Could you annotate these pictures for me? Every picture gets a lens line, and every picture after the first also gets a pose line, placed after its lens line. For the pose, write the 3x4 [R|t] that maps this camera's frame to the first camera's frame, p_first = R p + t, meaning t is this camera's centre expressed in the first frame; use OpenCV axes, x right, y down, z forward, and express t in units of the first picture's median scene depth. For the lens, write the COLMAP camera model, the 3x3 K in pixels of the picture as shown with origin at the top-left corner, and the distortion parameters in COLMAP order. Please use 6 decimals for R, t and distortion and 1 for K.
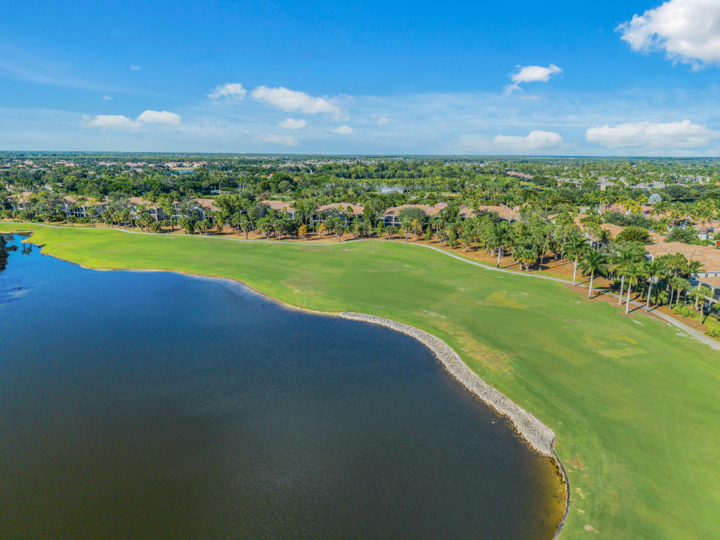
lens RADIAL K [[501.8, 0, 364.2], [0, 501.8, 264.9], [0, 0, 1]] dist [0.045019, -0.032117]
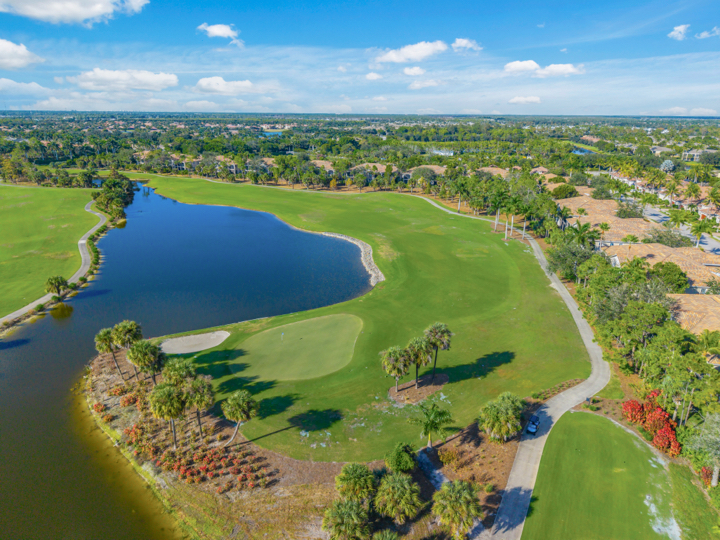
lens RADIAL K [[501.8, 0, 359.8], [0, 501.8, 274.1], [0, 0, 1]] dist [0.045019, -0.032117]
pose [[0.981048, 0.059167, -0.184509, 0.175763], [-0.042165, 0.994608, 0.094750, 0.035032], [0.189120, -0.085174, 0.978253, -0.258112]]
